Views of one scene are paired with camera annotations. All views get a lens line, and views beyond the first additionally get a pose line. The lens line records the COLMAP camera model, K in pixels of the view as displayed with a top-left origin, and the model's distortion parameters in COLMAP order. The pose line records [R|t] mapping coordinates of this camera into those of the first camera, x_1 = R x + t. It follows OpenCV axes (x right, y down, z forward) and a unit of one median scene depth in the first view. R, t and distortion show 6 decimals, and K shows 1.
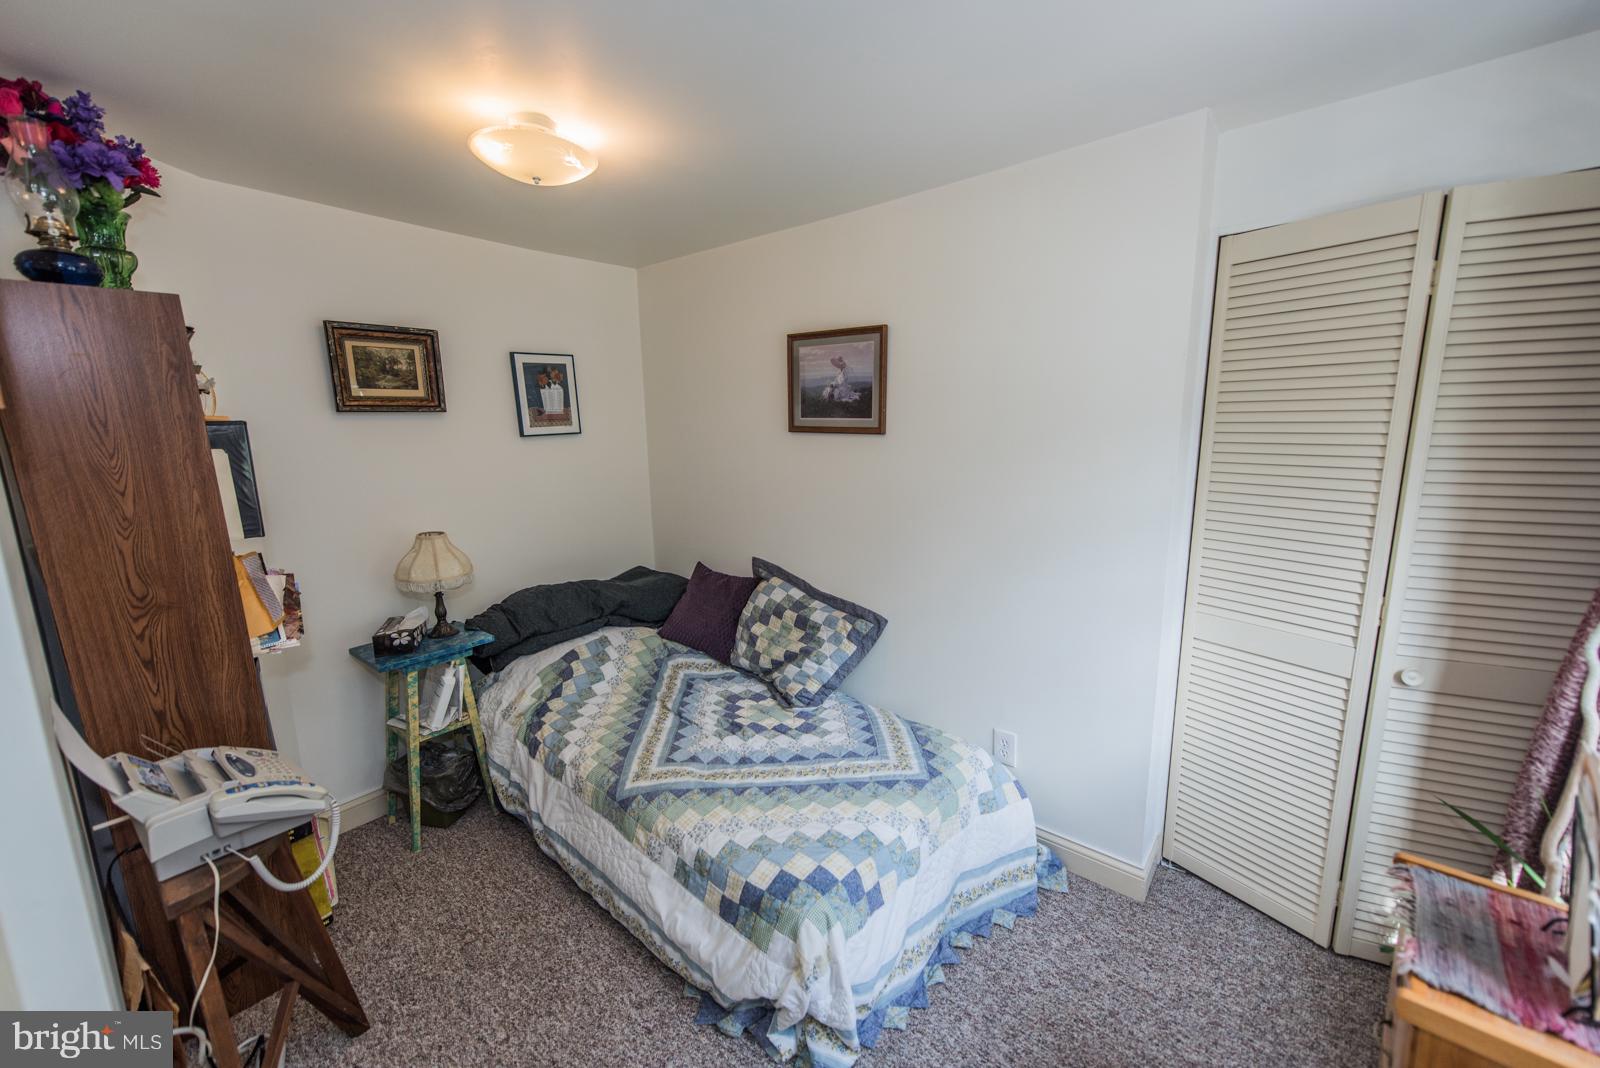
lens RADIAL K [[615.8, 0, 796.7], [0, 615.8, 530.9], [0, 0, 1]] dist [-0.001525, -0.003009]
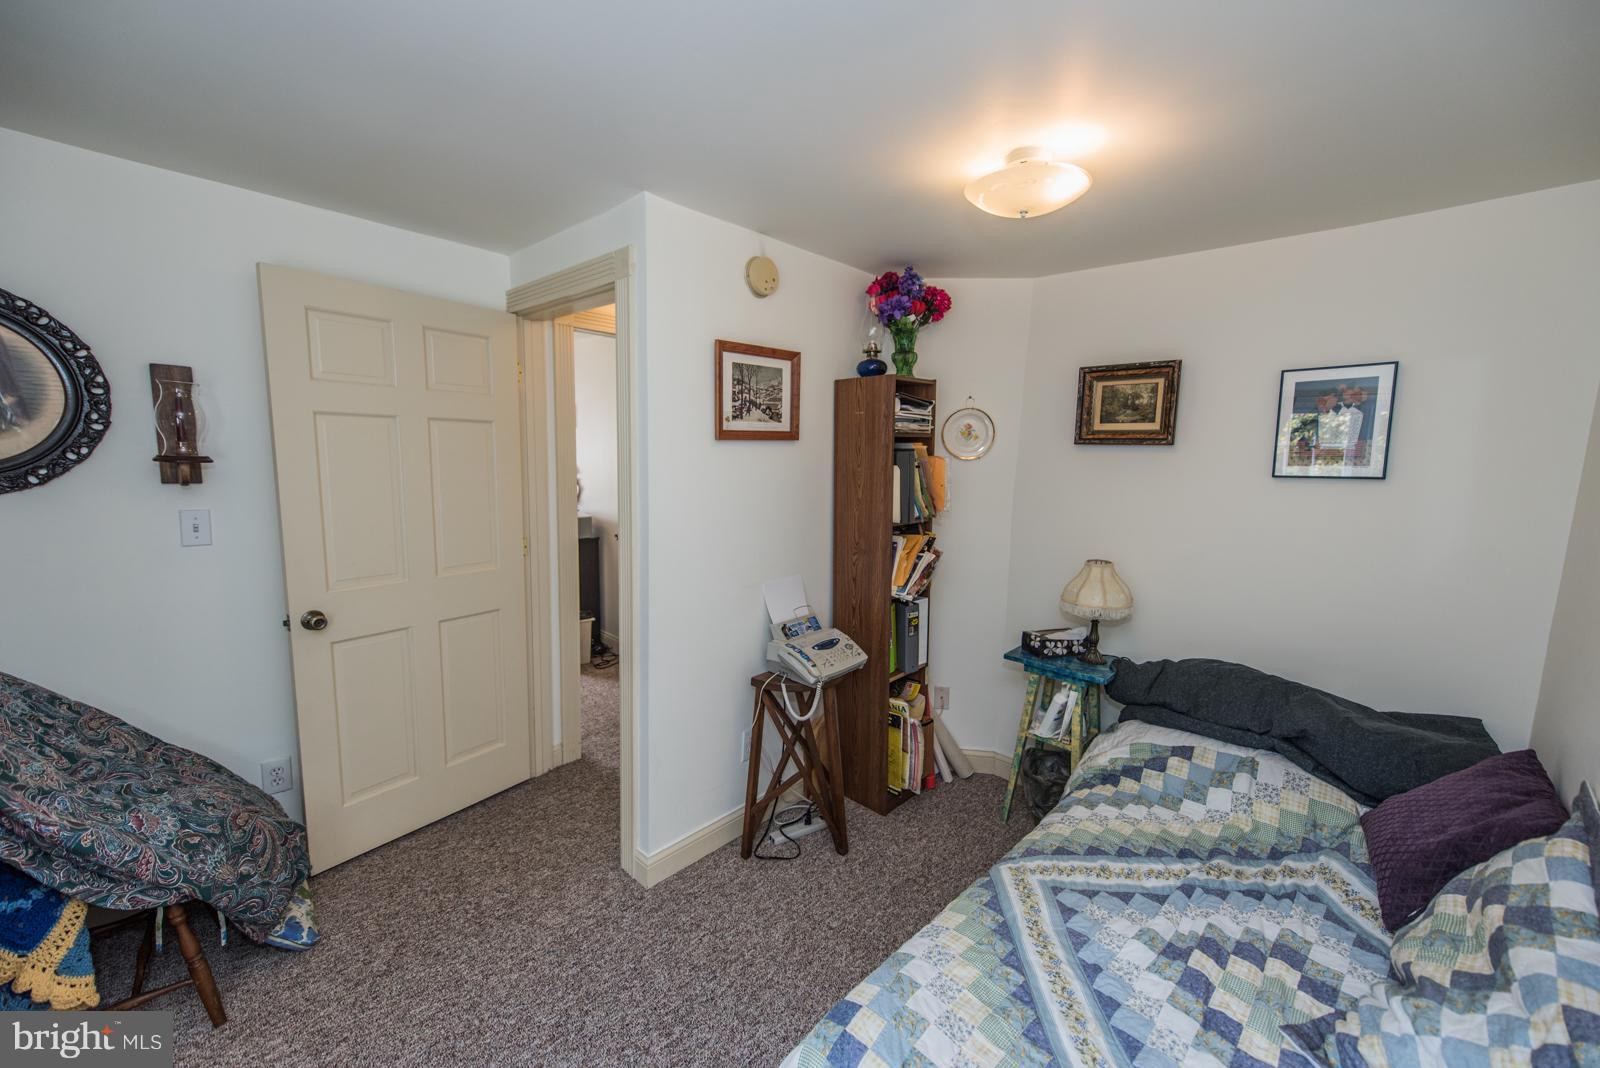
lens RADIAL K [[615.8, 0, 796.0], [0, 615.8, 529.1], [0, 0, 1]] dist [-0.001525, -0.003009]
pose [[-0.075812, 0.138805, -0.987414, 0.437002], [-0.194325, 0.969219, 0.151167, -0.101830], [0.978003, 0.203340, -0.046505, 0.521095]]
